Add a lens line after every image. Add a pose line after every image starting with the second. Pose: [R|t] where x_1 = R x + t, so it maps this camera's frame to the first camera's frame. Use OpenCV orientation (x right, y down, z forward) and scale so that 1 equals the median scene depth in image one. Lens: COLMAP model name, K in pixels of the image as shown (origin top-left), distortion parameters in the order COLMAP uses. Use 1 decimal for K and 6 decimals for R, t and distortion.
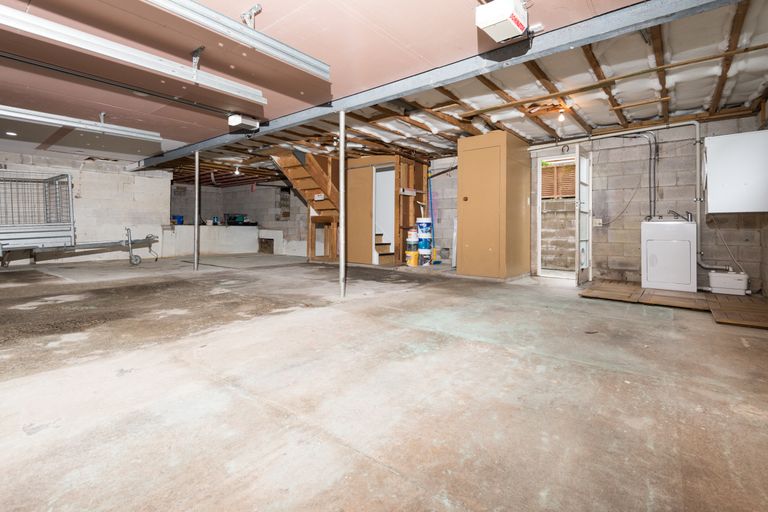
lens RADIAL K [[364.7, 0, 388.6], [0, 364.7, 227.7], [0, 0, 1]] dist [-0.004562, 0.000337]
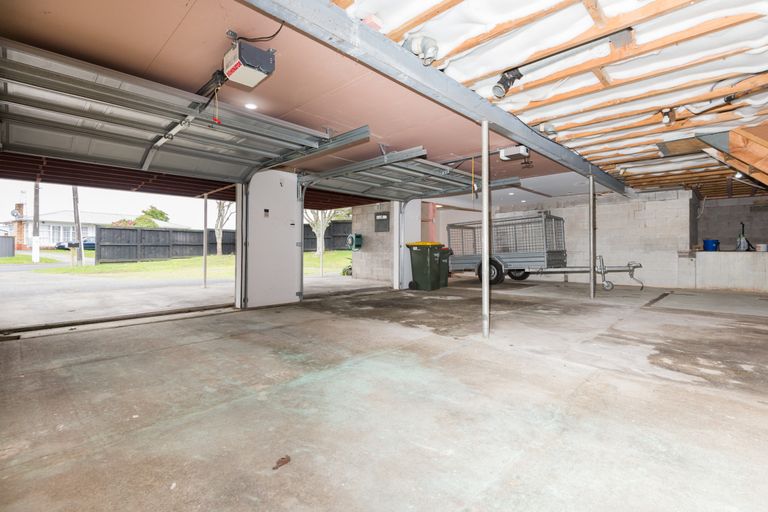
lens RADIAL K [[364.7, 0, 384.4], [0, 364.7, 253.3], [0, 0, 1]] dist [-0.004562, 0.000337]
pose [[-0.101507, -0.000211, -0.994835, 1.541598], [0.000745, 1.000000, -0.000288, -0.015766], [0.994835, -0.000771, -0.101507, 1.741181]]
